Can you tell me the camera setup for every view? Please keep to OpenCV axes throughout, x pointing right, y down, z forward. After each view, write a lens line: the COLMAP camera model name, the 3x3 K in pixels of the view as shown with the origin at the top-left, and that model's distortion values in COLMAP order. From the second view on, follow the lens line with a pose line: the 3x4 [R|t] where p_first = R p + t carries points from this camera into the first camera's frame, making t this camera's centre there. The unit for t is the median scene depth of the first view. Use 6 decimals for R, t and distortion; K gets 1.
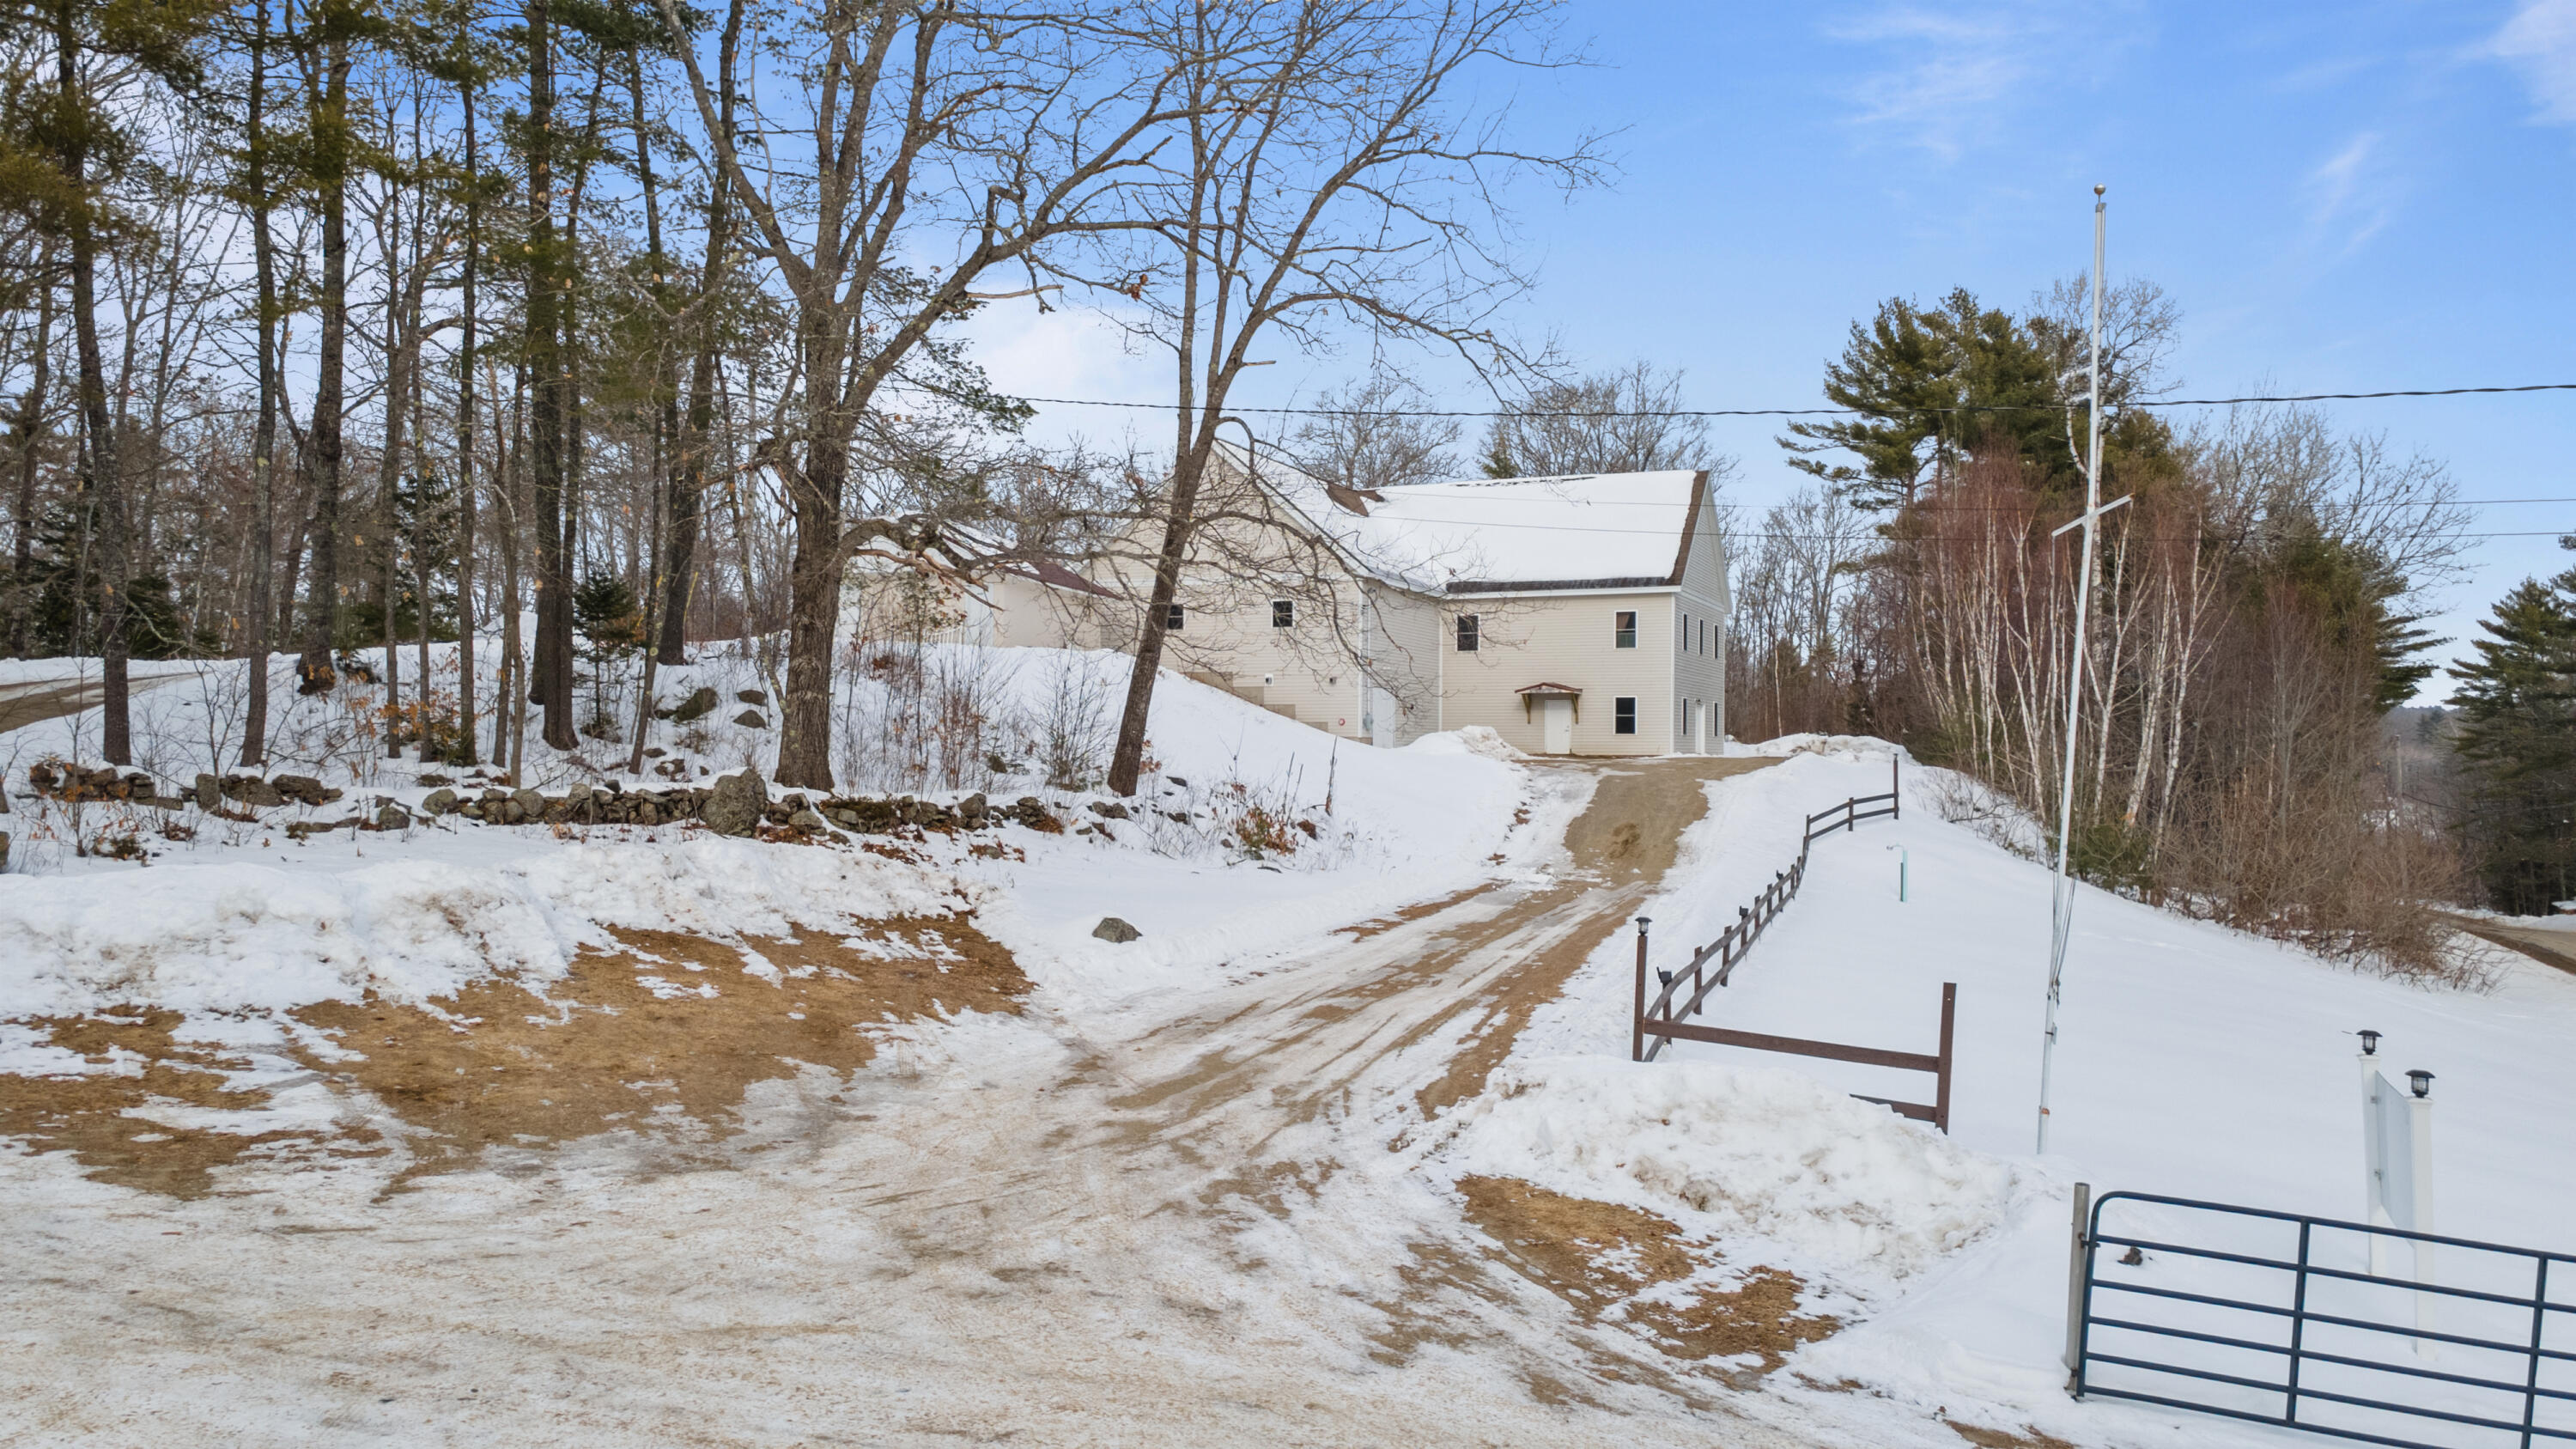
lens RADIAL K [[1880.3, 0, 1258.8], [0, 1880.3, 741.5], [0, 0, 1]] dist [0.042326, 0.021573]
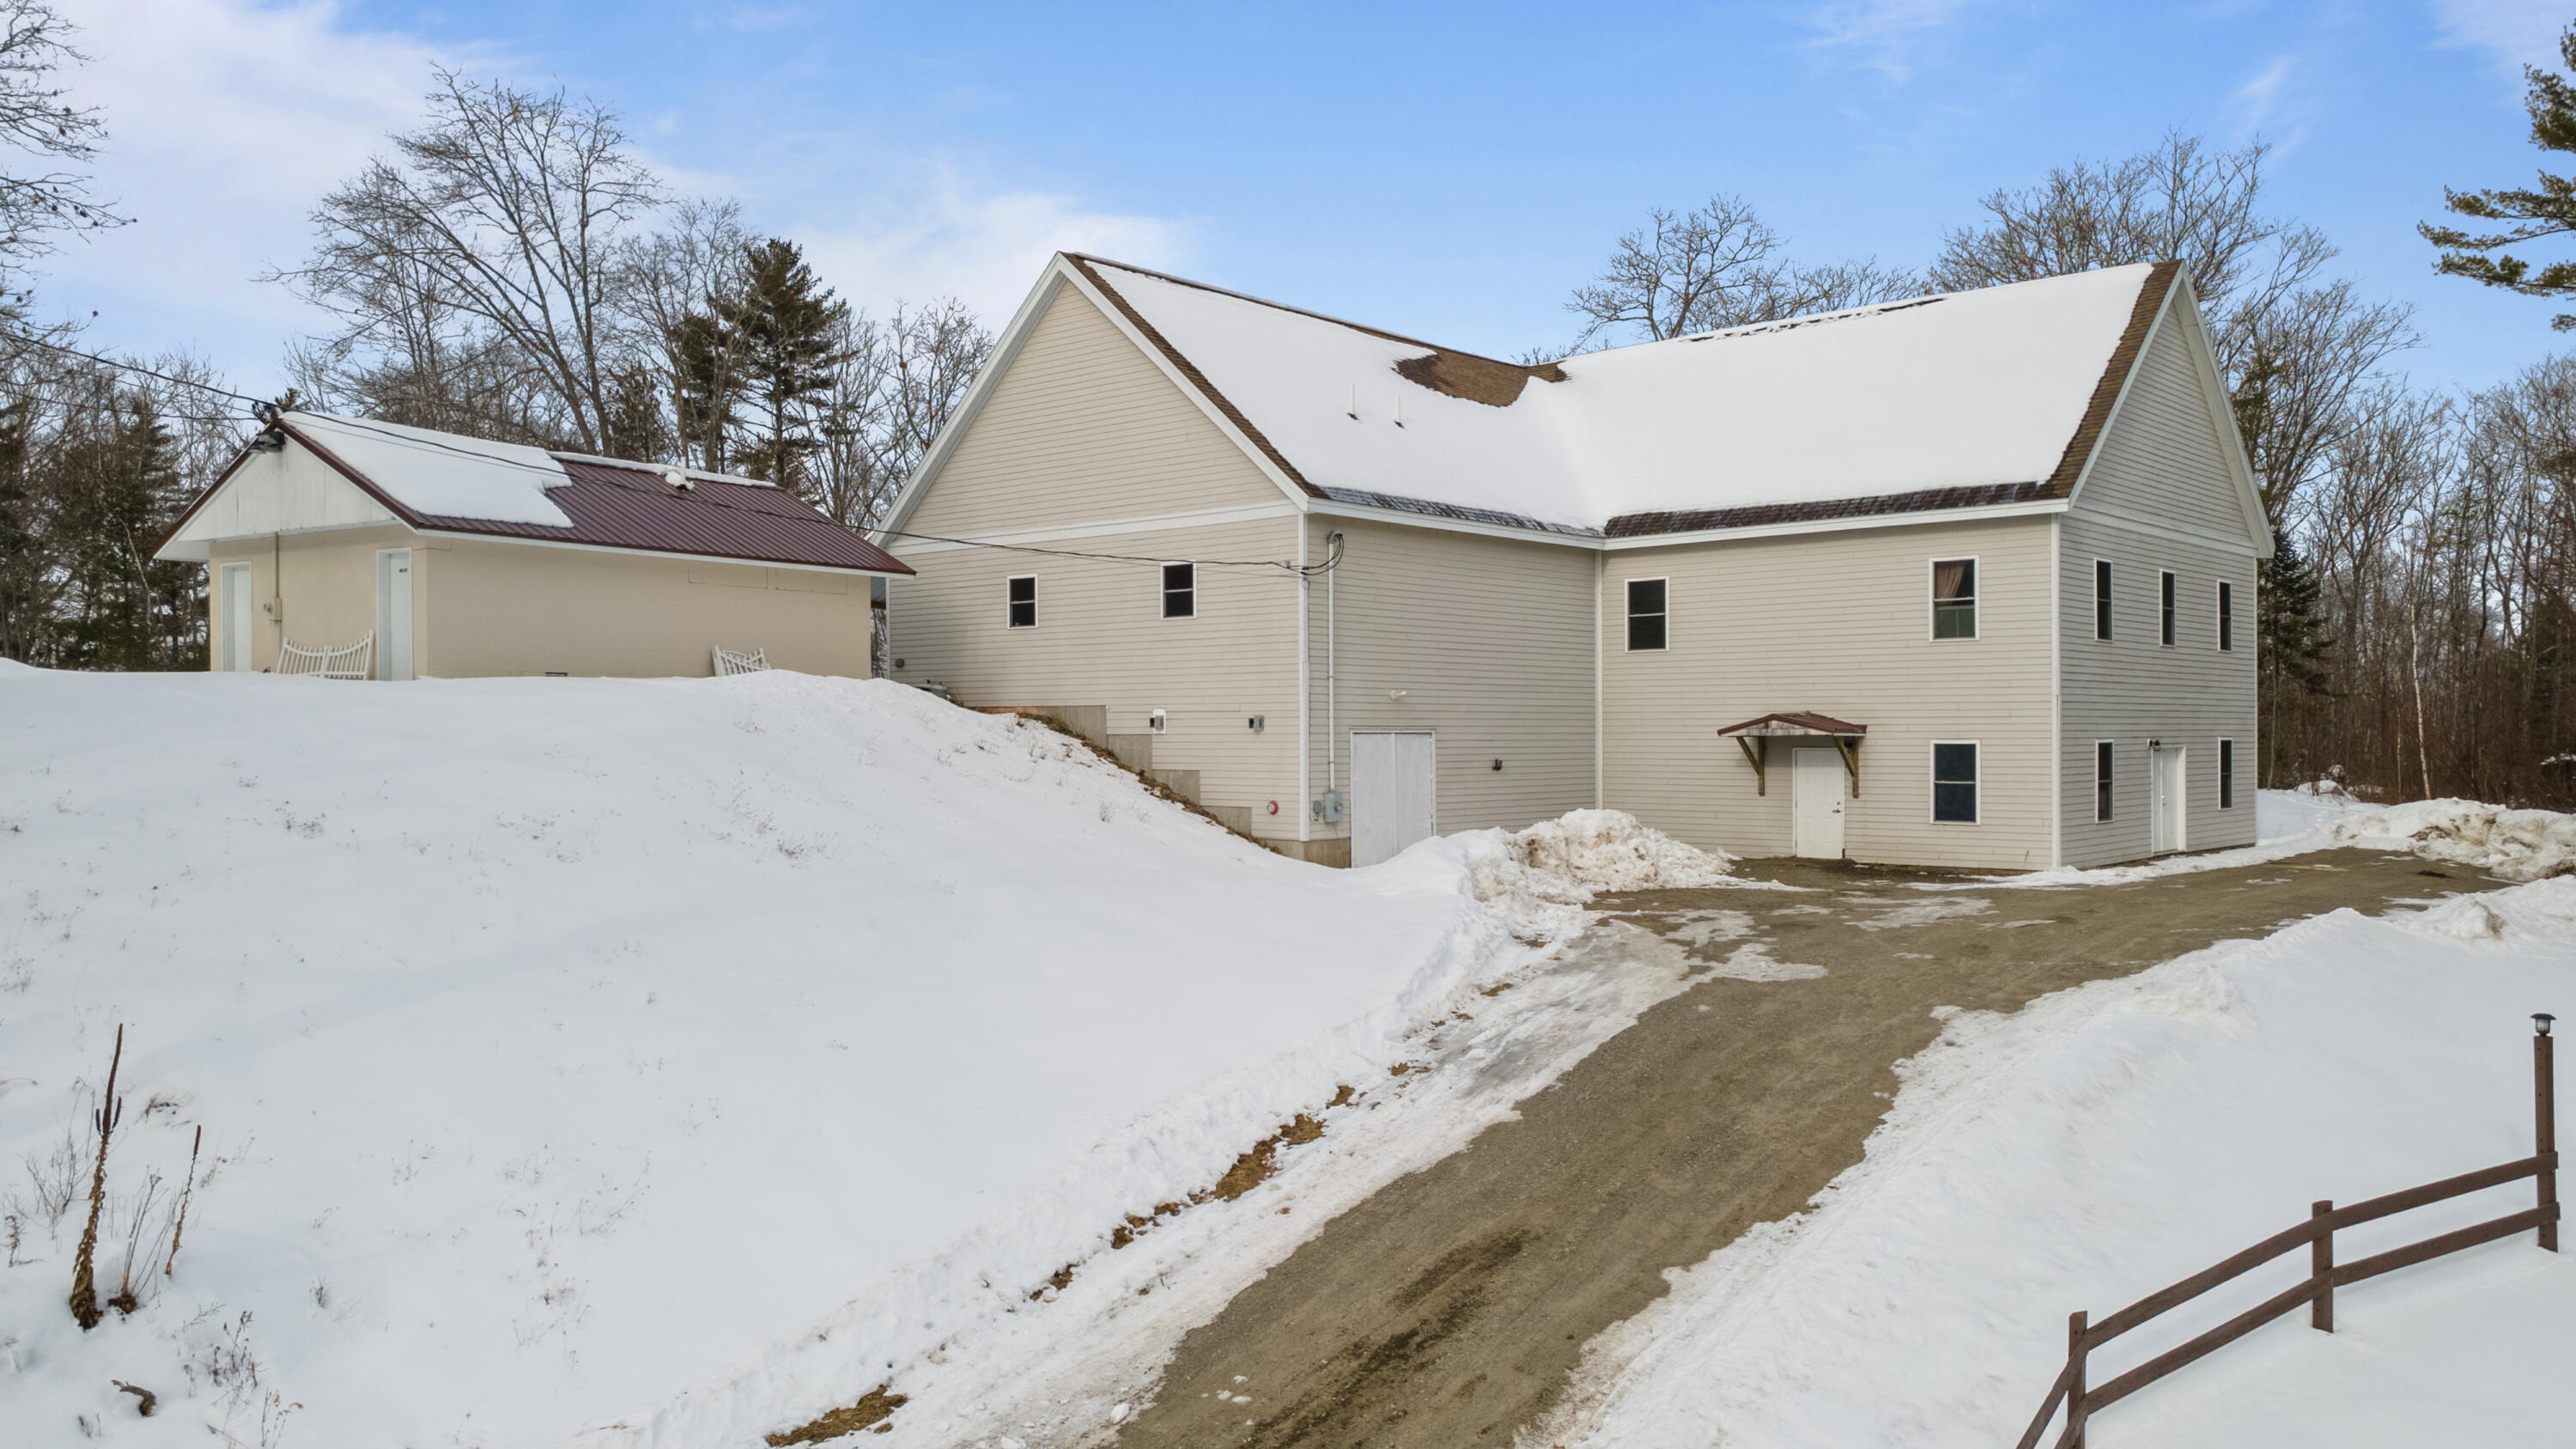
lens RADIAL K [[1880.3, 0, 1286.6], [0, 1880.3, 706.8], [0, 0, 1]] dist [0.042326, 0.021573]
pose [[0.945476, -0.011010, -0.325505, 0.190725], [0.008376, 0.999920, -0.009491, -0.029506], [0.325584, 0.006247, 0.945493, 0.499593]]
